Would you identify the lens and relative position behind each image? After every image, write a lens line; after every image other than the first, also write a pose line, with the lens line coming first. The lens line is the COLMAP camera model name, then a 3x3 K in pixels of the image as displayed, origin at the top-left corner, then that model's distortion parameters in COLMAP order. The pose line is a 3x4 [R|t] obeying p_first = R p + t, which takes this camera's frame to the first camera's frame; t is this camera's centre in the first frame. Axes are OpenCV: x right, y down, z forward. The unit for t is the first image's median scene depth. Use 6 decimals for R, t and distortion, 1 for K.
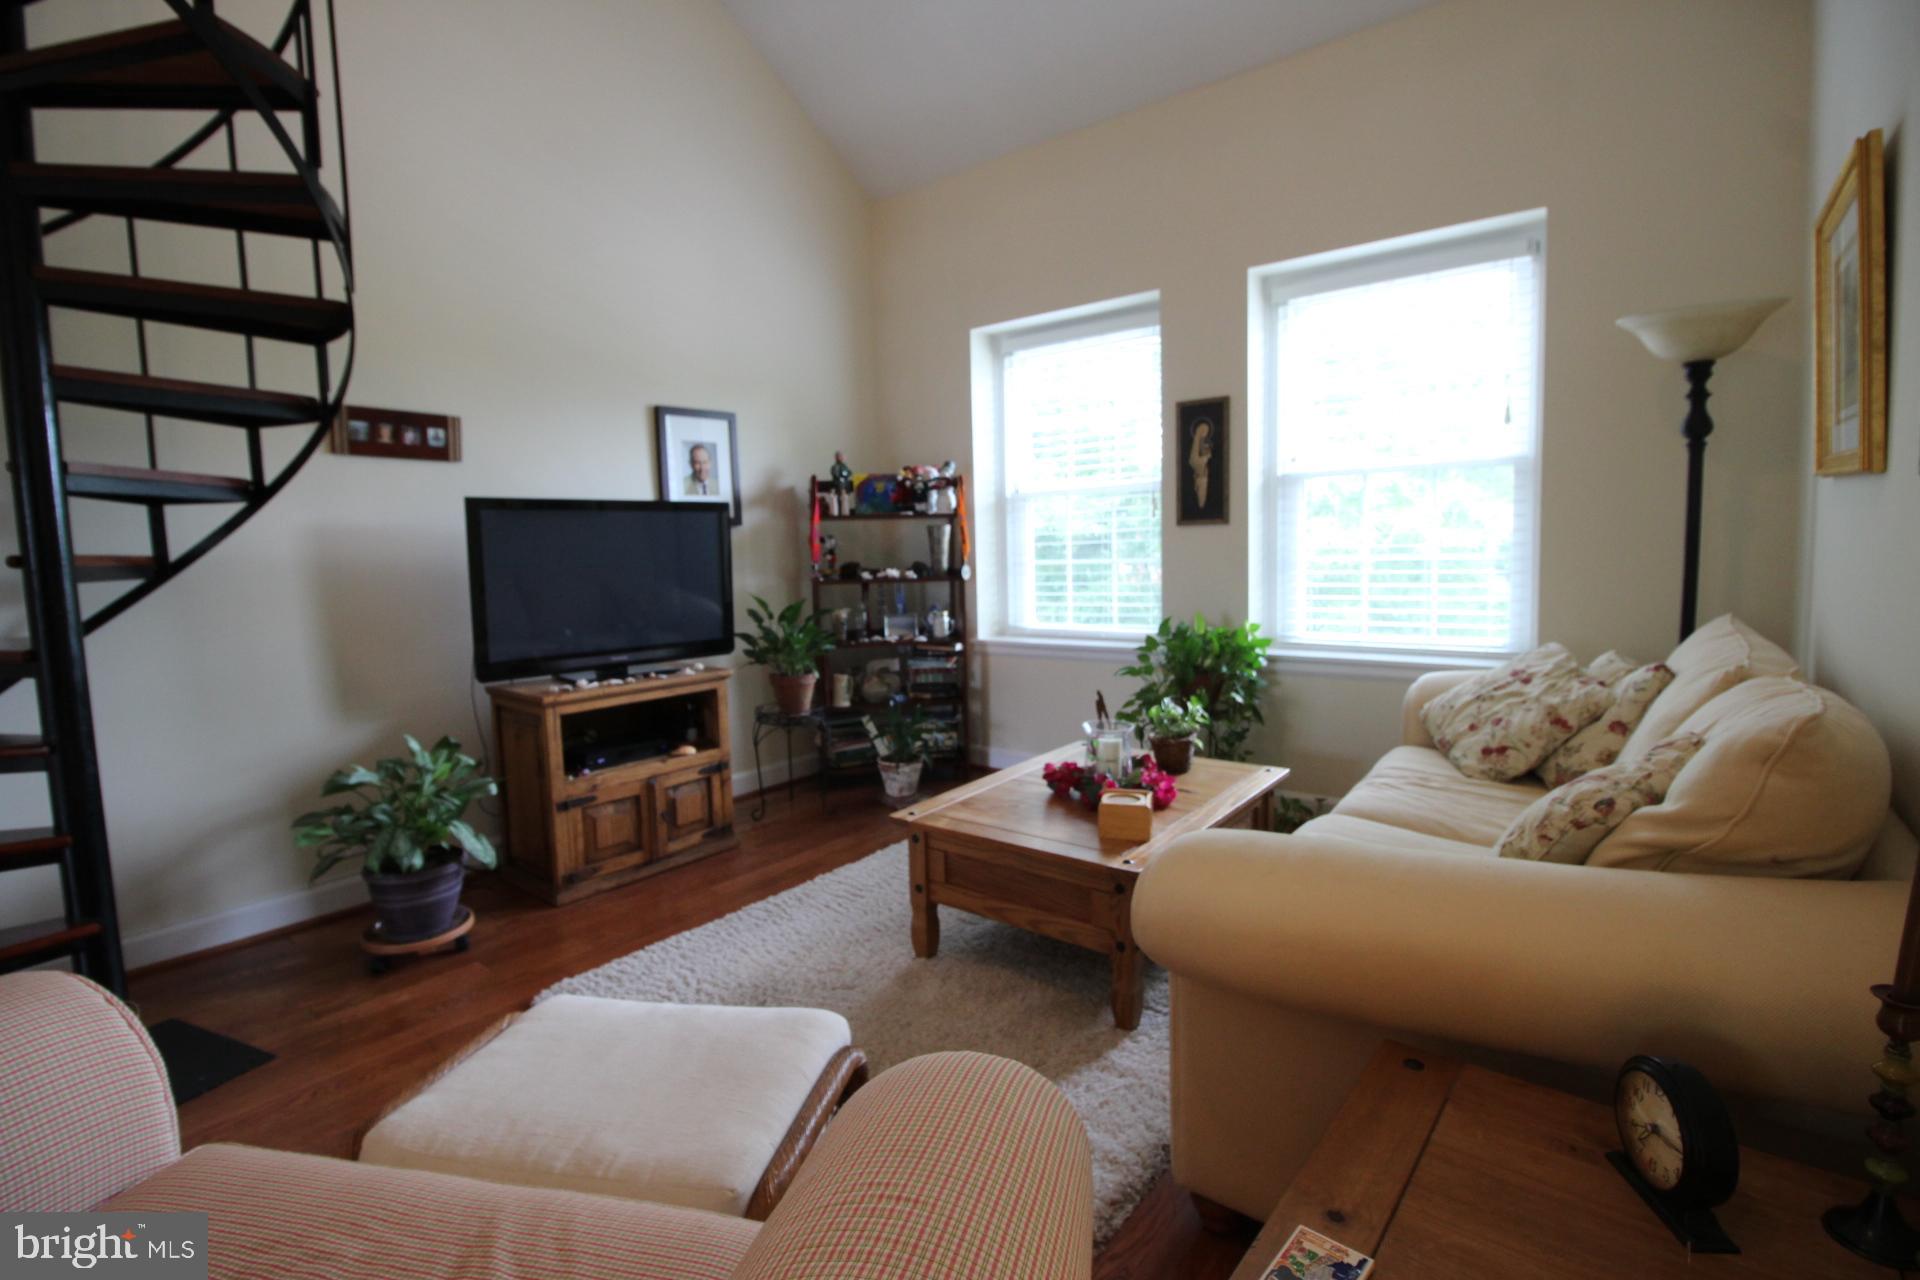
lens RADIAL K [[887.4, 0, 949.1], [0, 887.4, 641.1], [0, 0, 1]] dist [-0.011197, -0.009578]
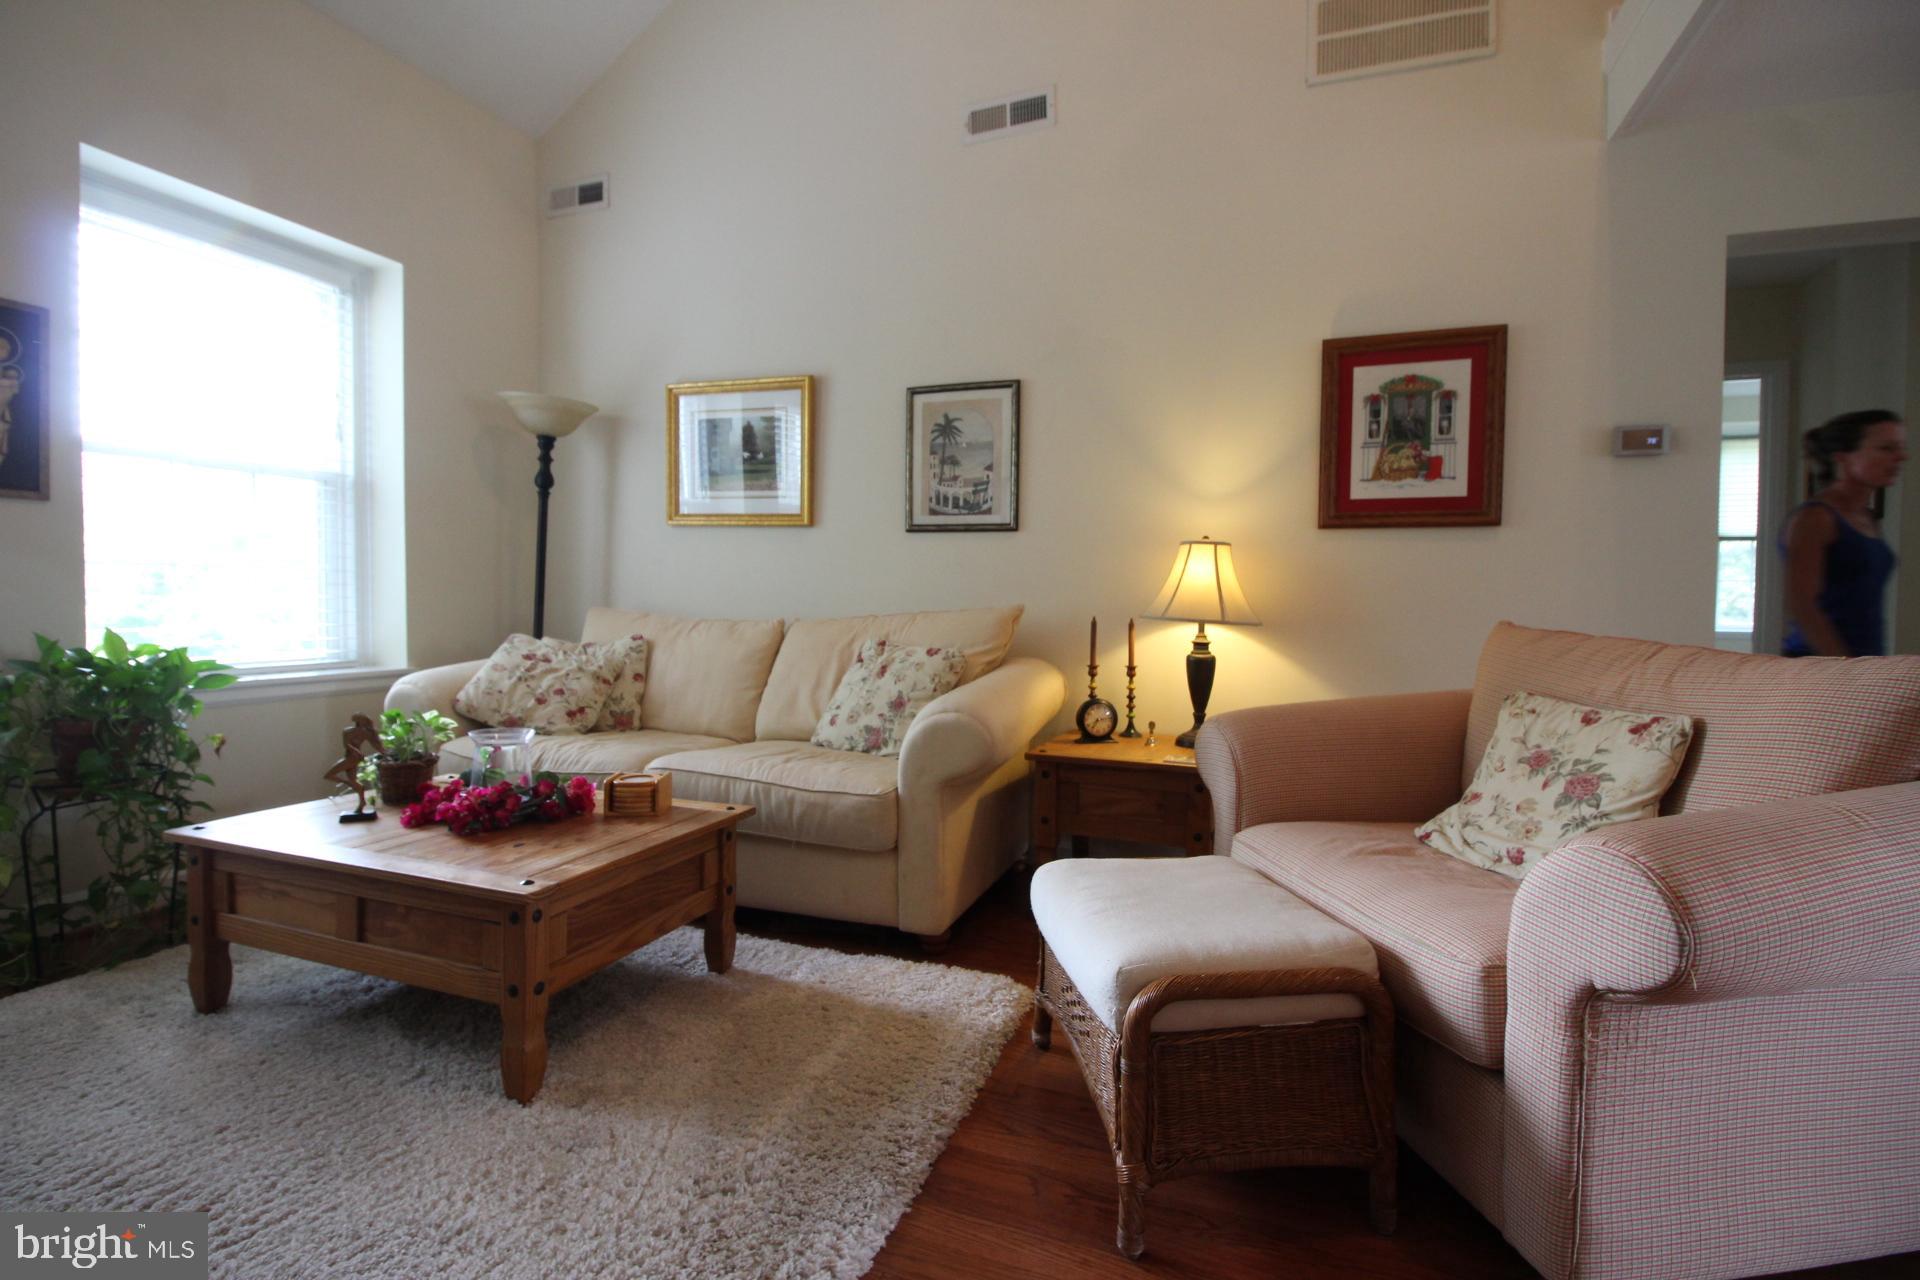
lens RADIAL K [[887.4, 0, 944.0], [0, 887.4, 641.6], [0, 0, 1]] dist [-0.011197, -0.009578]
pose [[-0.300744, -0.017425, 0.953546, -0.503810], [0.102730, 0.993424, 0.050554, 0.008596], [-0.948156, 0.113162, -0.296976, 0.572373]]
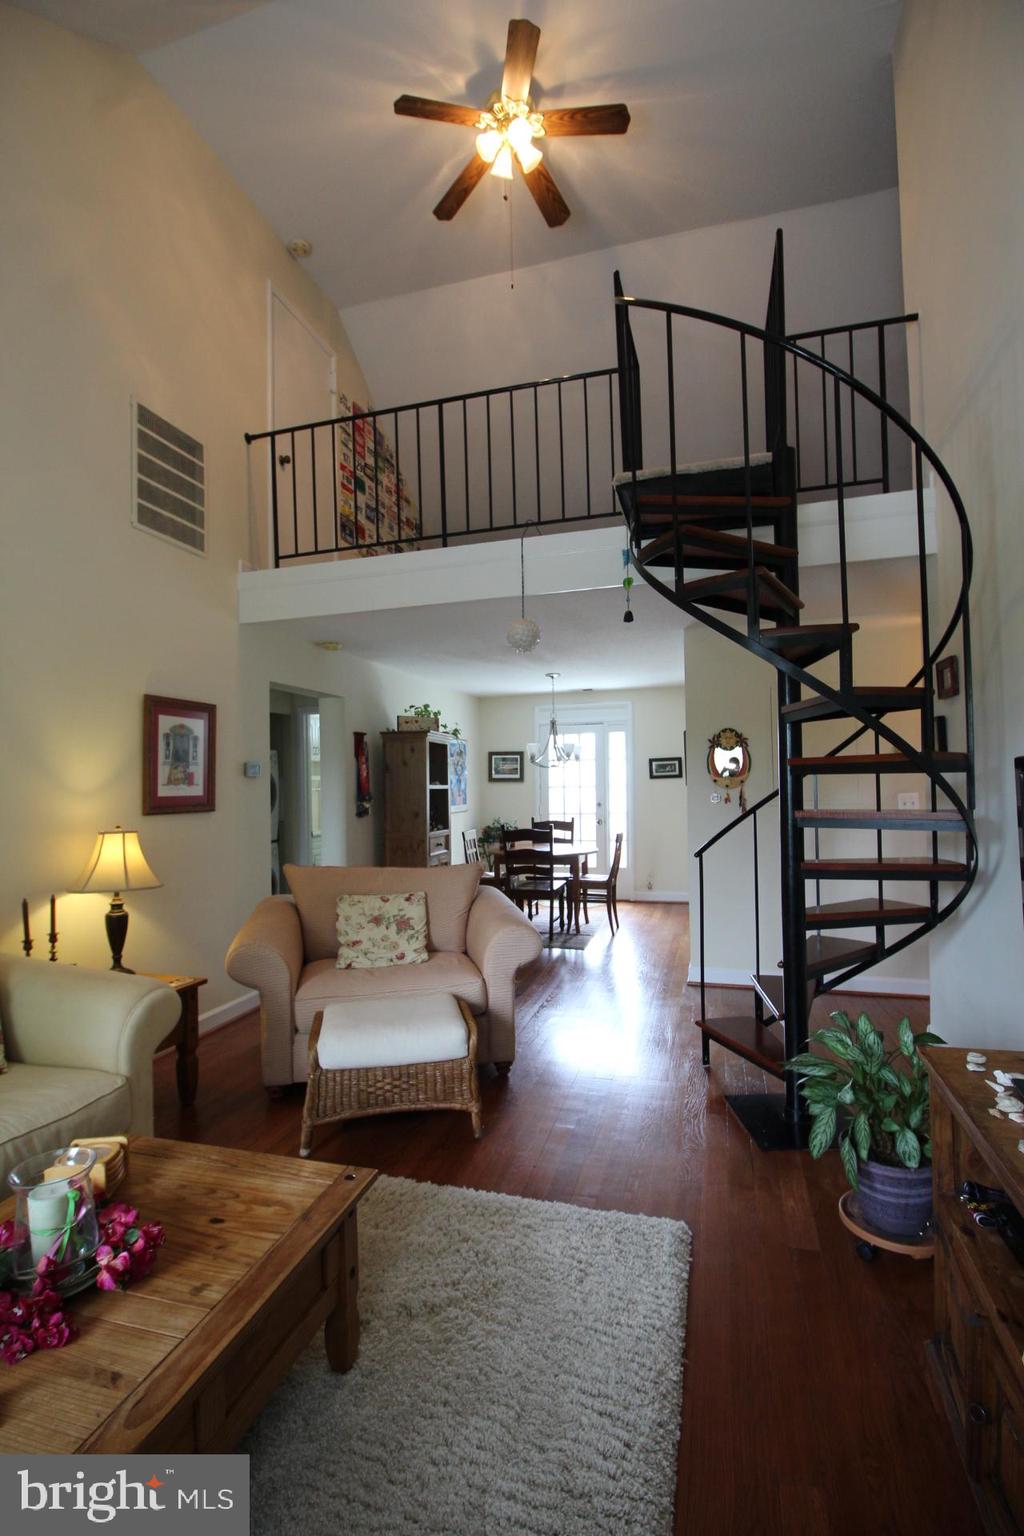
lens RADIAL K [[709.9, 0, 503.8], [0, 709.9, 776.3], [0, 0, 1]] dist [-0.011197, -0.009578]
pose [[-0.924472, 0.045583, -0.378515, 0.040312], [0.006980, 0.994684, 0.102740, -0.160001], [0.381186, 0.092338, -0.919876, 1.062242]]
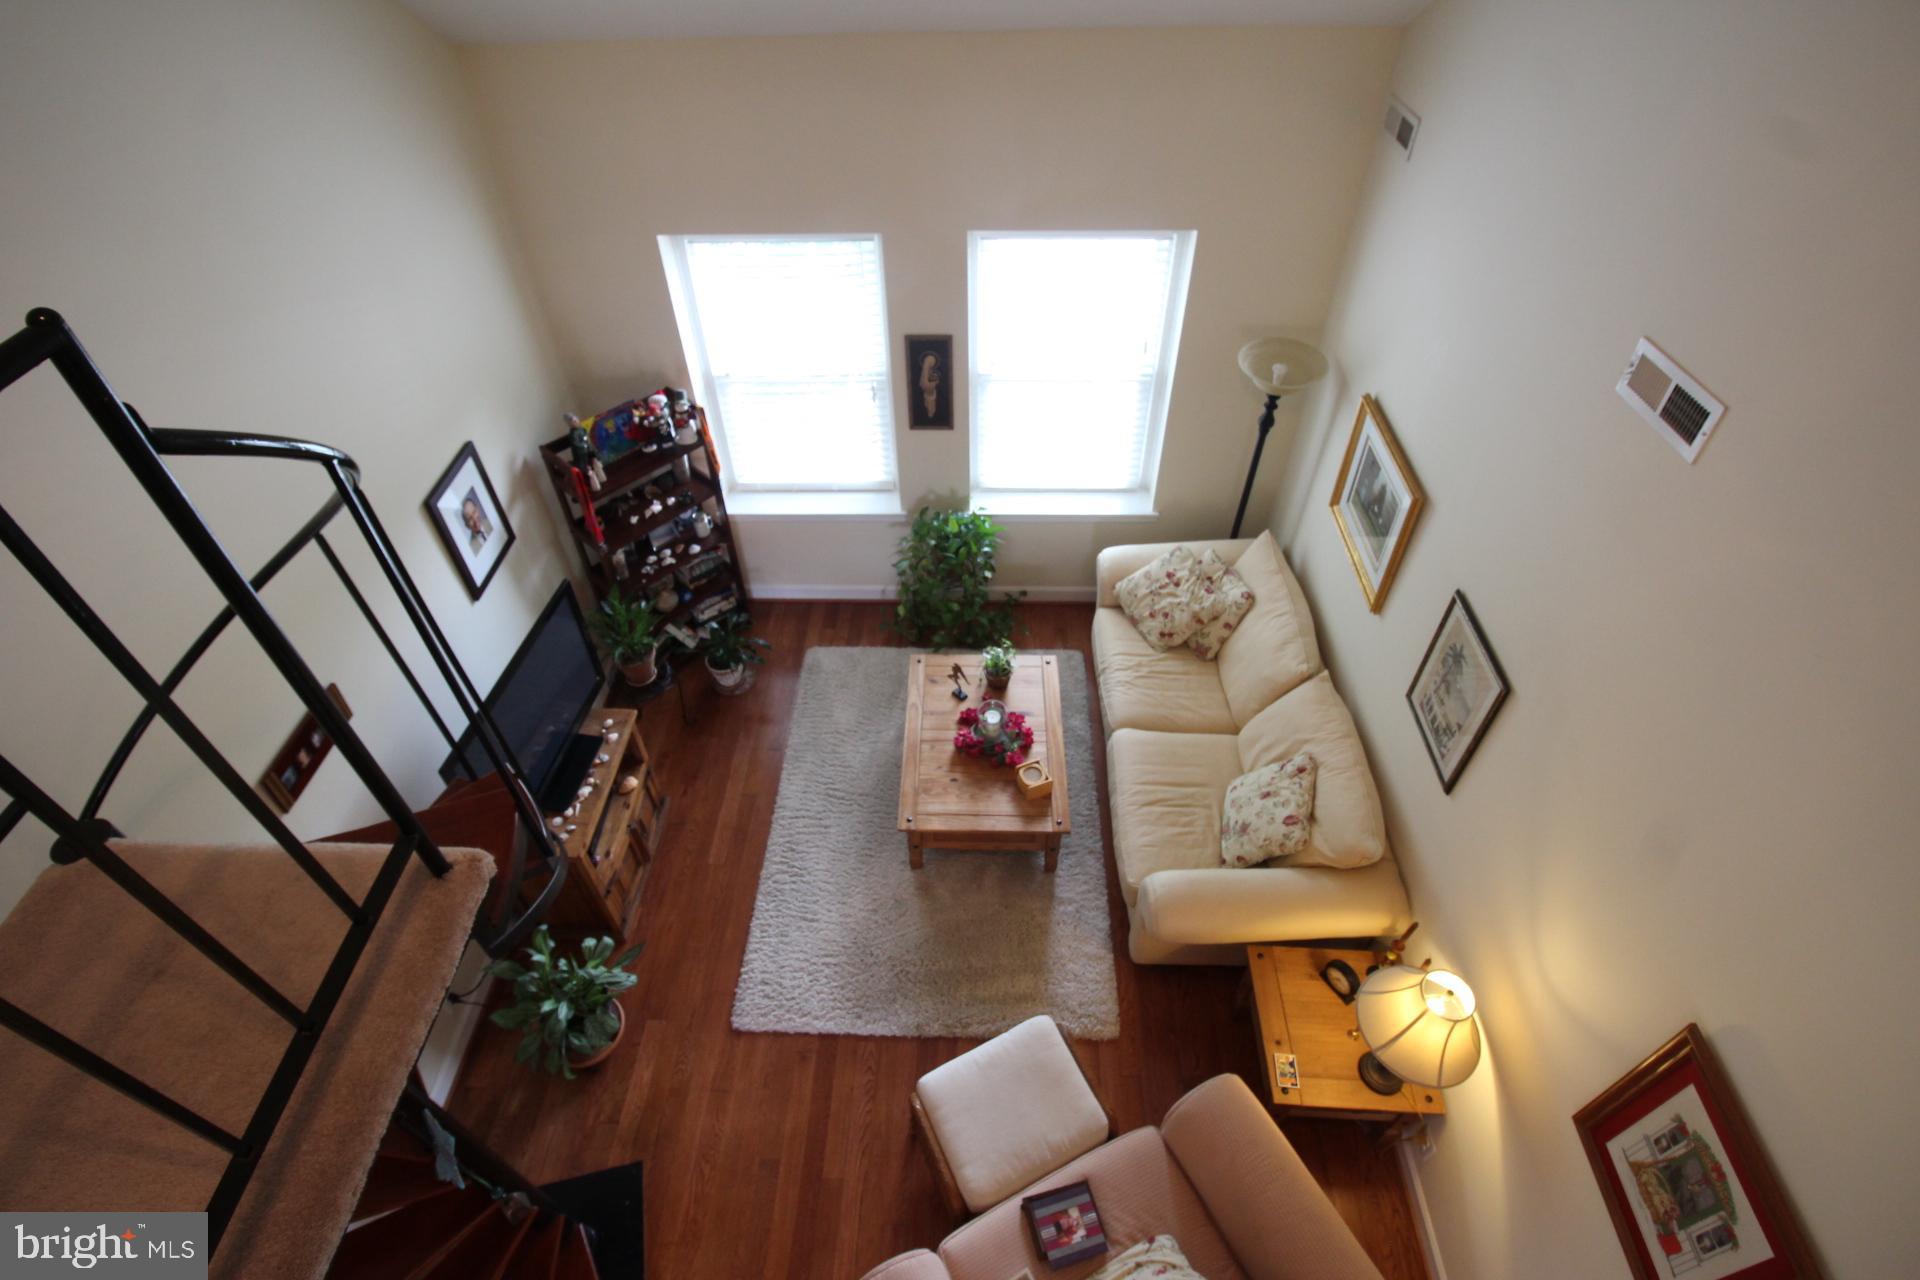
lens RADIAL K [[887.4, 0, 949.4], [0, 887.4, 642.3], [0, 0, 1]] dist [-0.011197, -0.009578]
pose [[0.803160, -0.414146, 0.428272, -0.350145], [0.062912, 0.773801, 0.630297, -0.690114], [-0.592432, -0.479286, 0.647541, 0.050214]]
